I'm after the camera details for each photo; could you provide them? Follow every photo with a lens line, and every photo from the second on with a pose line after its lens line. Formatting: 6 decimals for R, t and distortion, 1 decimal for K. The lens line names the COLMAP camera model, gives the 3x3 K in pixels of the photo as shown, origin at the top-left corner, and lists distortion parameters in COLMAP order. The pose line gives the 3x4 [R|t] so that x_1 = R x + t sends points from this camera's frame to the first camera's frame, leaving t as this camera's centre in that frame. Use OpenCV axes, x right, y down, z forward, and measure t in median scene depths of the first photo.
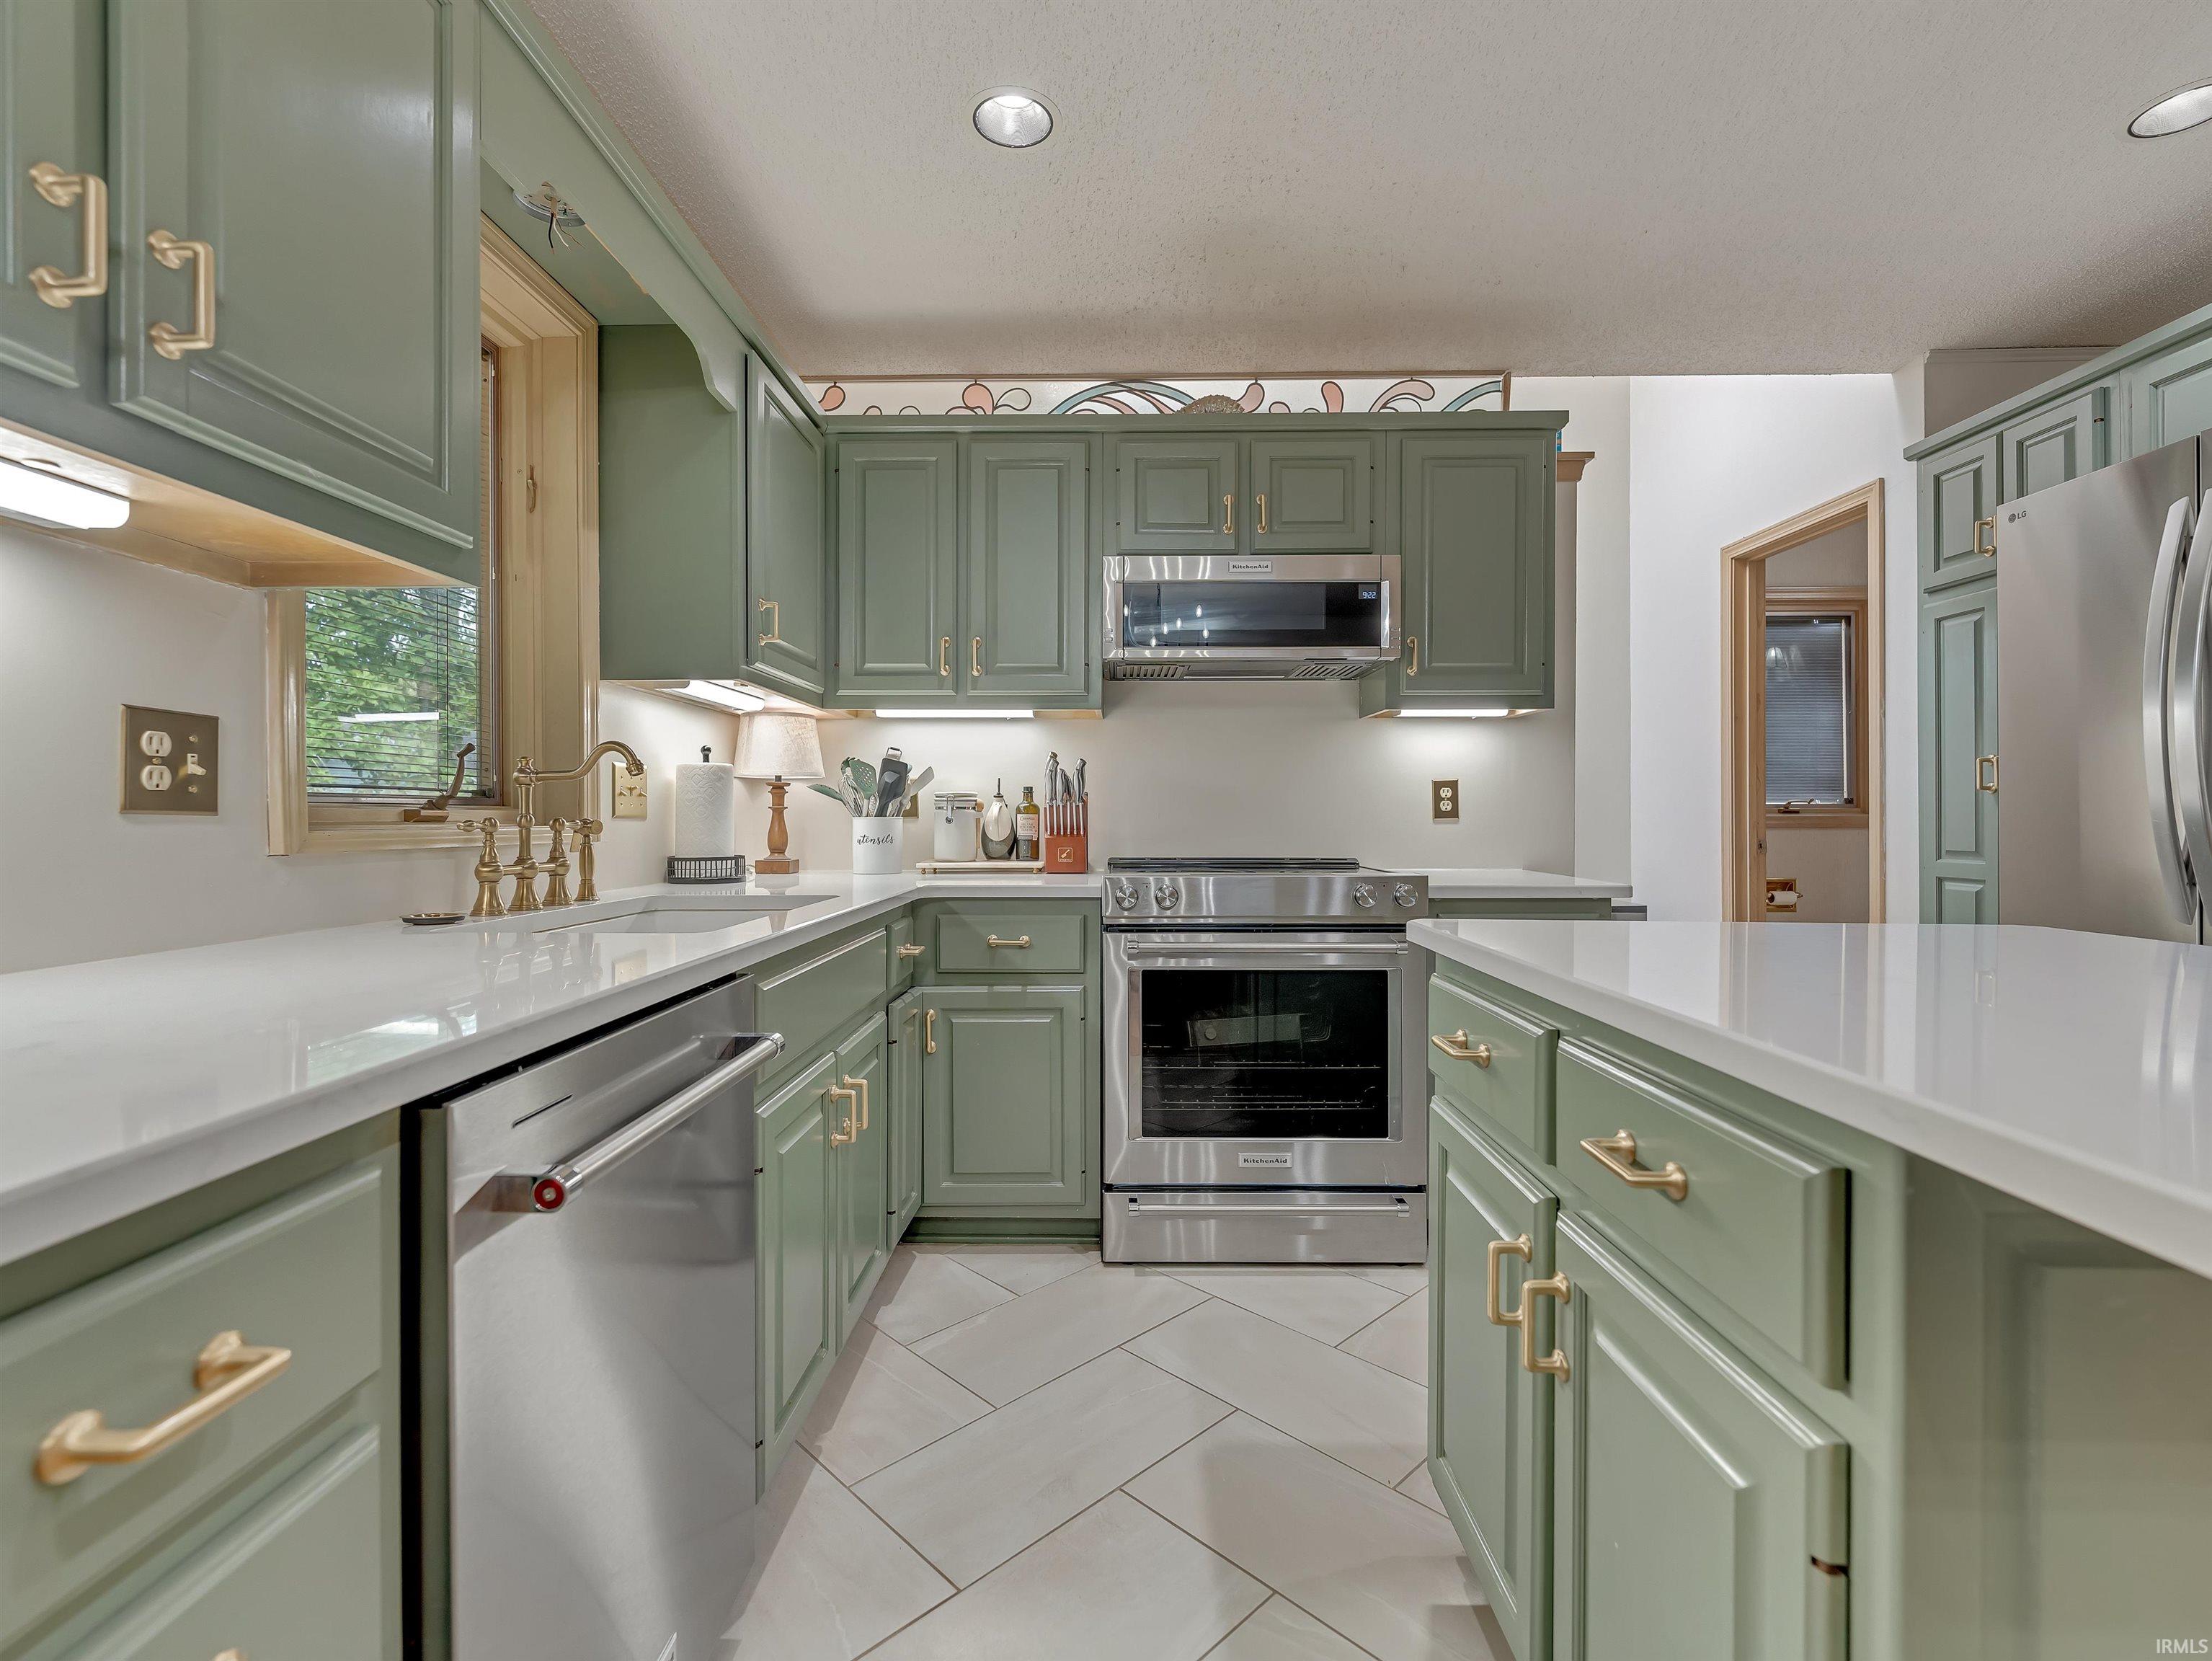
lens RADIAL K [[1012.1, 0, 1099.5], [0, 1012.1, 816.9], [0, 0, 1]] dist [0.004896, -0.002913]
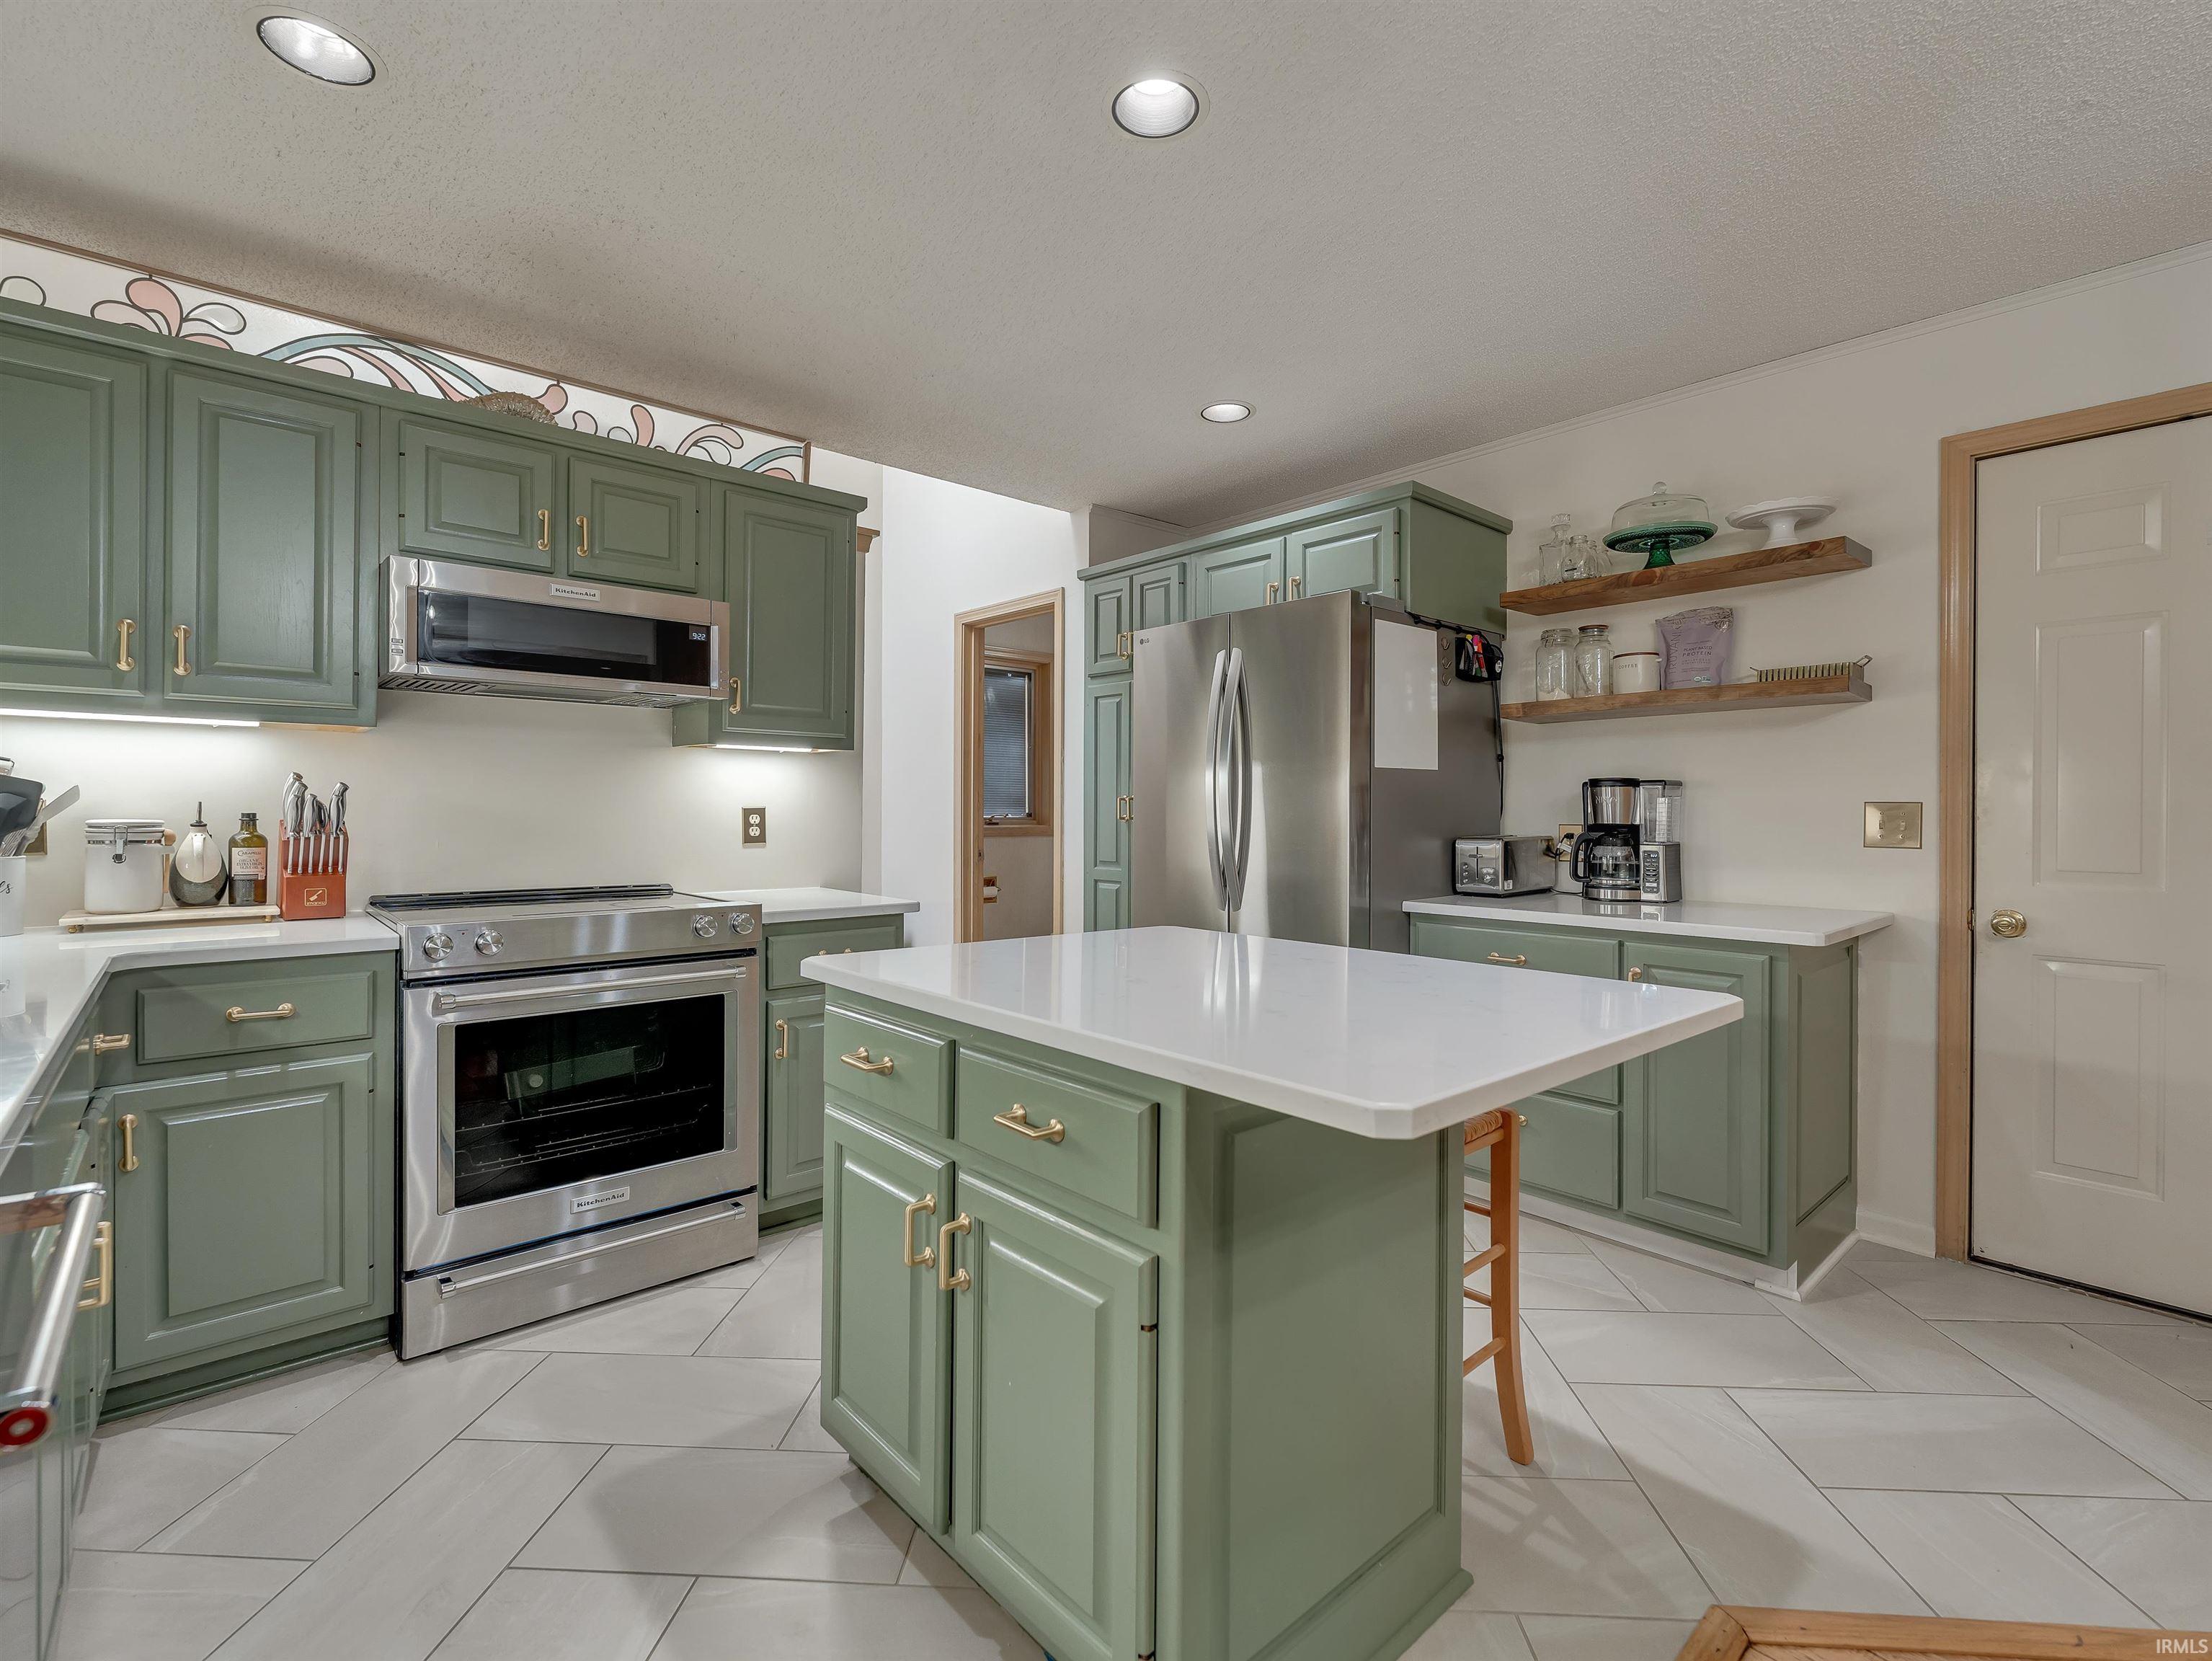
lens RADIAL K [[1012.1, 0, 1114.7], [0, 1012.1, 818.4], [0, 0, 1]] dist [0.004896, -0.002913]
pose [[0.734237, 0.000849, 0.678892, -0.130811], [-0.006748, 0.999959, 0.006047, -0.040725], [-0.678859, -0.009021, 0.734213, -0.063510]]
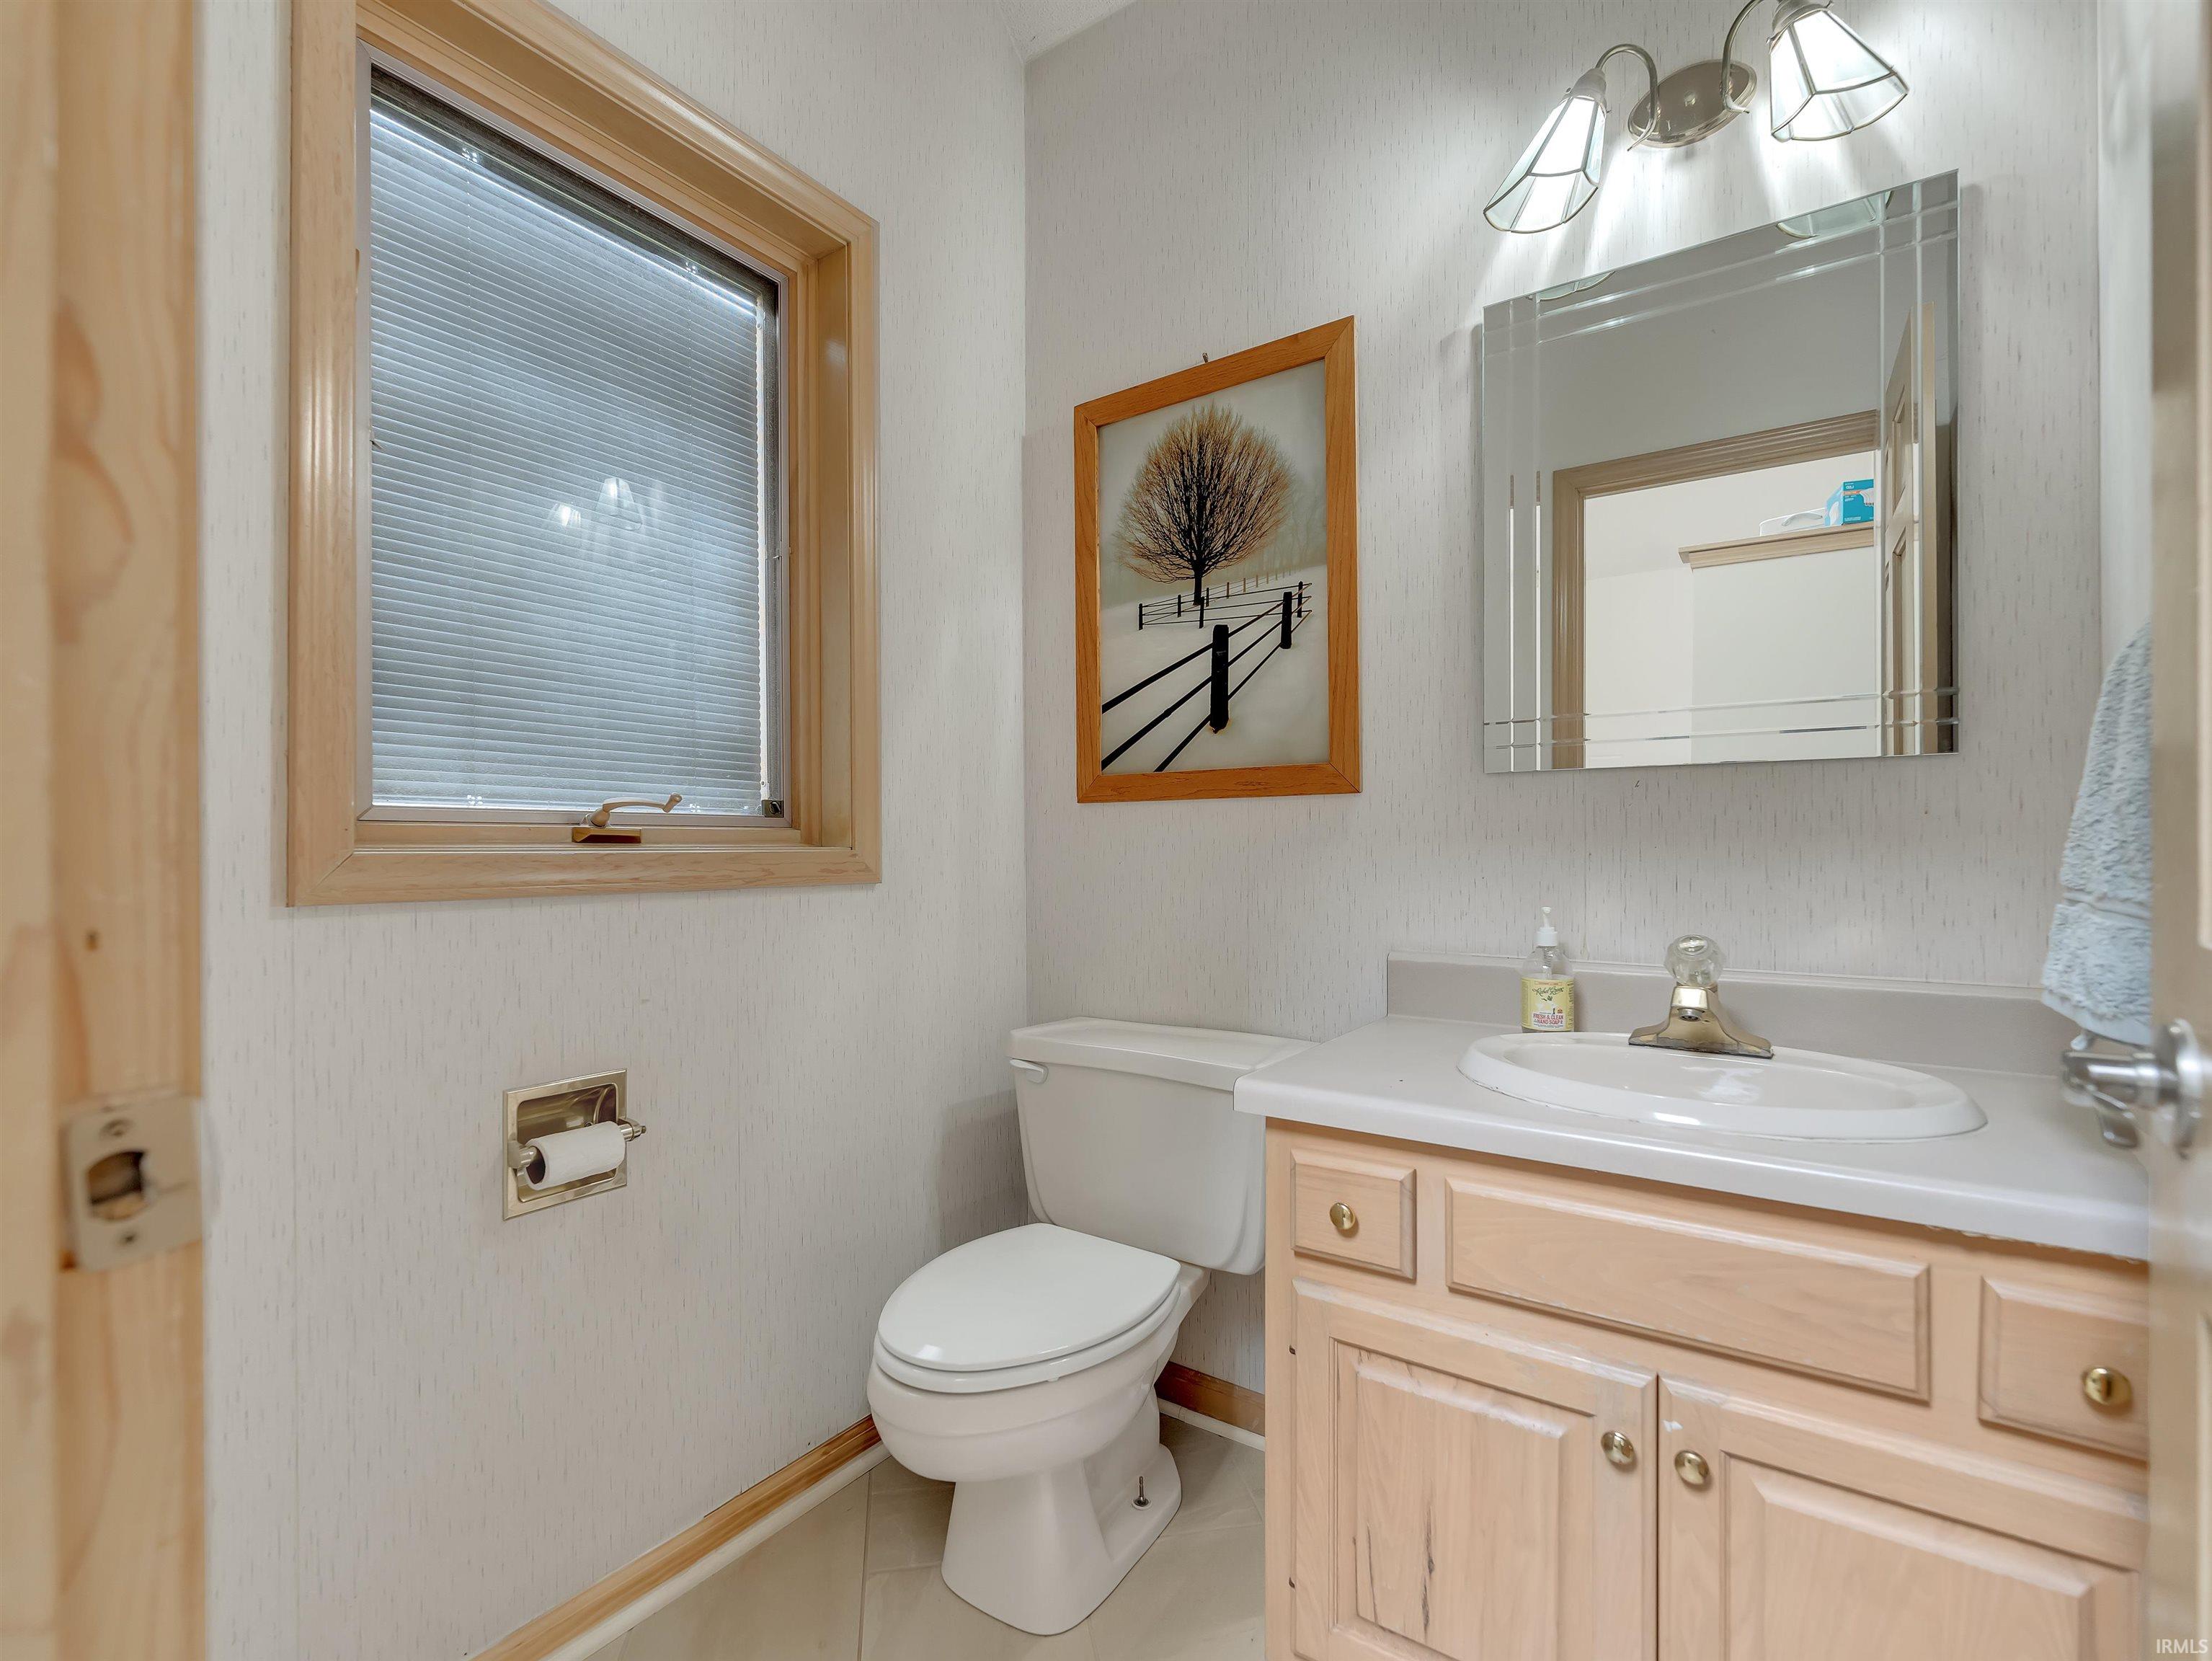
lens RADIAL K [[1012.1, 0, 1101.8], [0, 1012.1, 842.0], [0, 0, 1]] dist [0.004896, -0.002913]
pose [[0.556015, -0.000842, 0.831172, 1.042574], [0.007502, 0.999964, -0.004005, -0.003763], [-0.831138, 0.008462, 0.556001, 1.449610]]
